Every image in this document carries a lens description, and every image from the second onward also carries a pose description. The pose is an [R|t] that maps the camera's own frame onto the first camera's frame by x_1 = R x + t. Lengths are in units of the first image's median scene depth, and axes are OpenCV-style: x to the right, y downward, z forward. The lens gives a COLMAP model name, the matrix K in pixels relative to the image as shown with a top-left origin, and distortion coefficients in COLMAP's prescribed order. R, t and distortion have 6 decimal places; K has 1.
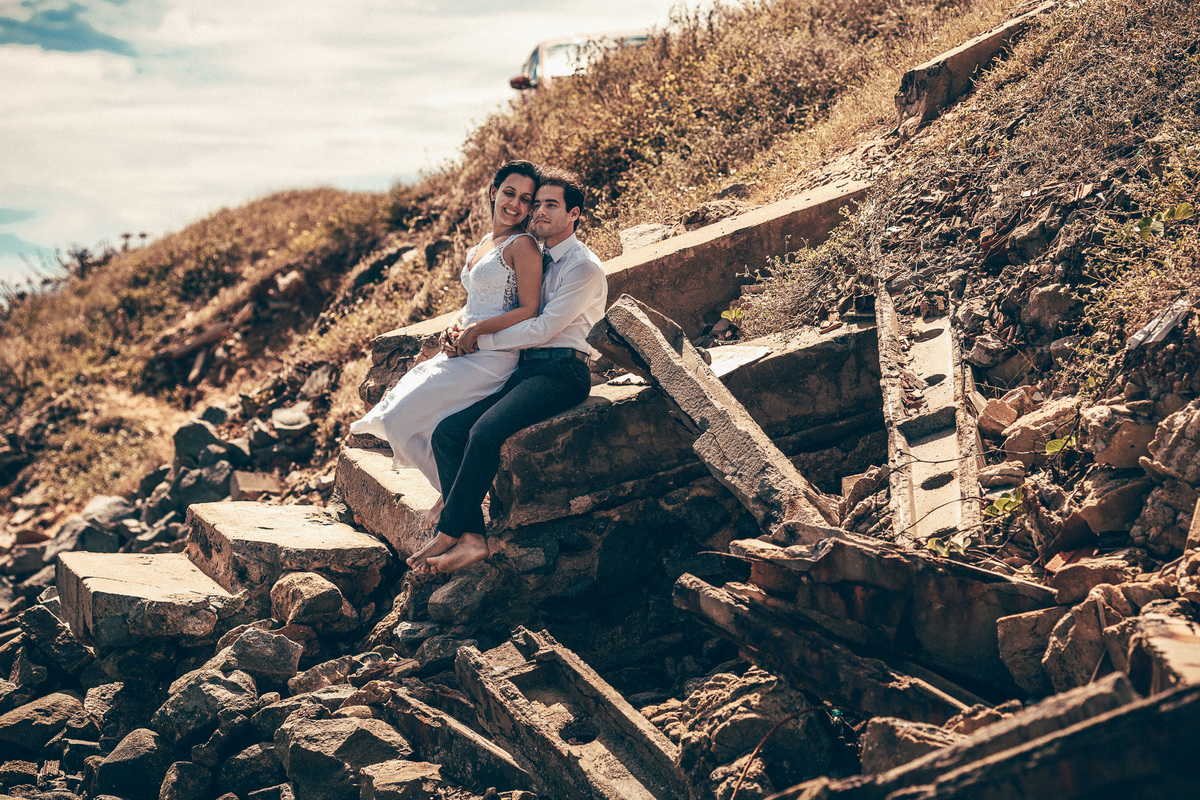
lens RADIAL K [[4485.4, 0, 607.0], [0, 4485.4, 399.9], [0, 0, 1]] dist [0.721243, 0.000000]
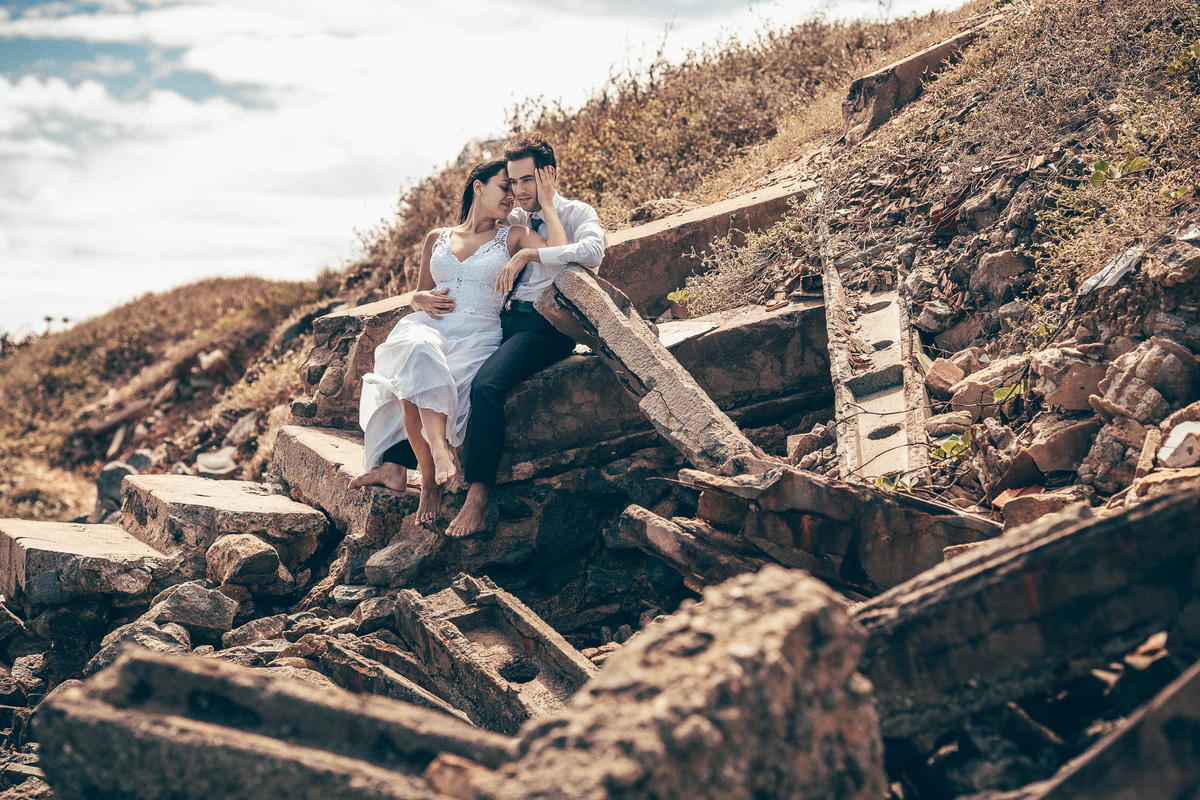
lens RADIAL K [[4485.4, 0, 601.3], [0, 4485.4, 393.5], [0, 0, 1]] dist [0.721243, 0.000000]
pose [[0.999229, 0.034212, 0.019254, -0.007991], [-0.033362, 0.998524, -0.042858, 0.047647], [-0.020692, 0.042183, 0.998896, 0.001062]]
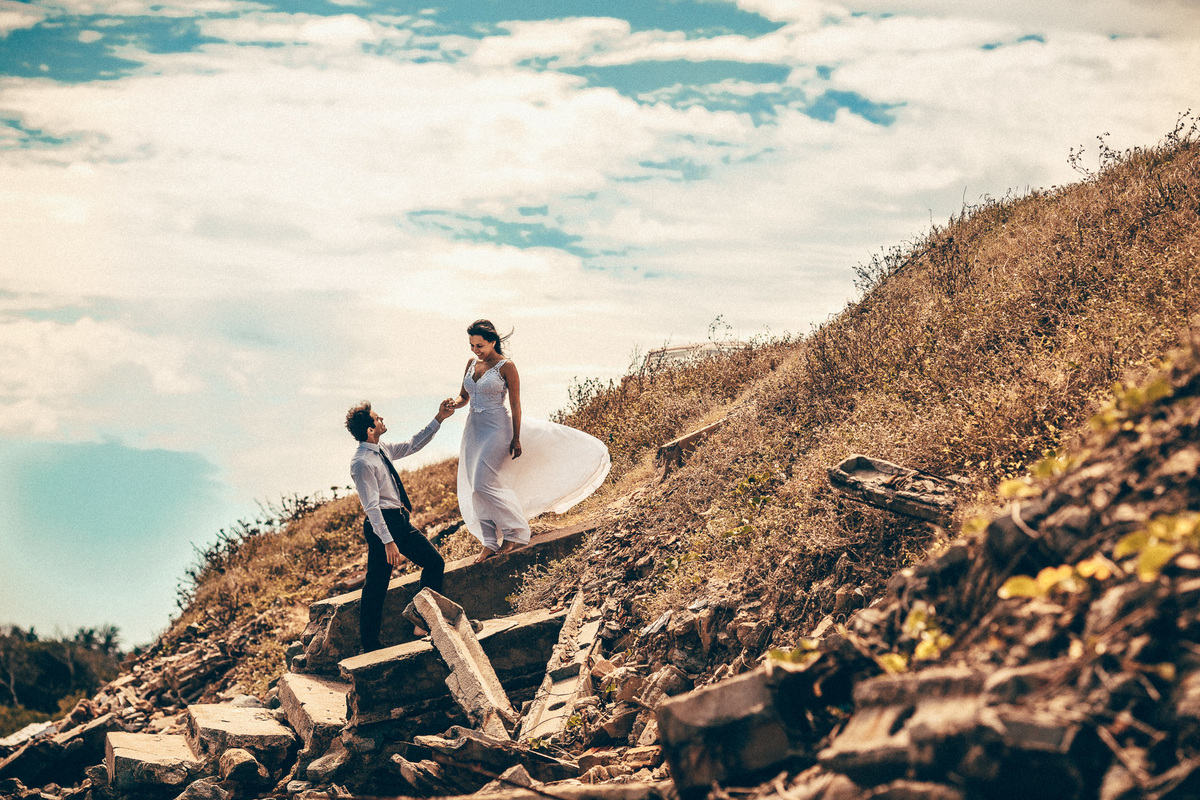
lens RADIAL K [[4485.4, 0, 590.3], [0, 4485.4, 397.2], [0, 0, 1]] dist [0.721243, 0.000000]
pose [[0.995028, 0.028917, -0.095304, 0.218761], [-0.033183, 0.998503, -0.043490, -0.023012], [0.093904, 0.046436, 0.994498, -0.657398]]
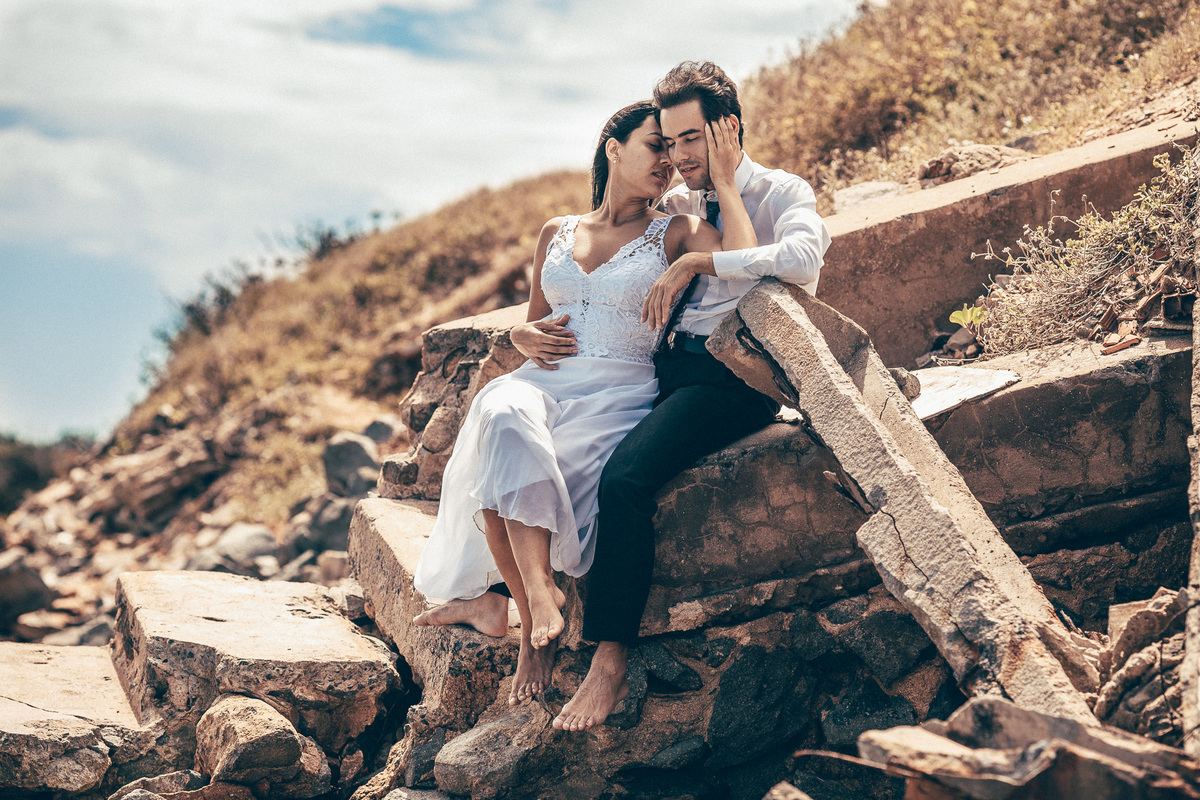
lens RADIAL K [[4485.4, 0, 599.5], [0, 4485.4, 396.1], [0, 0, 1]] dist [0.721243, 0.000000]
pose [[0.994801, 0.049655, -0.088912, 0.034564], [-0.050092, 0.998741, -0.002686, -0.004066], [0.088666, 0.007126, 0.996036, 0.386532]]
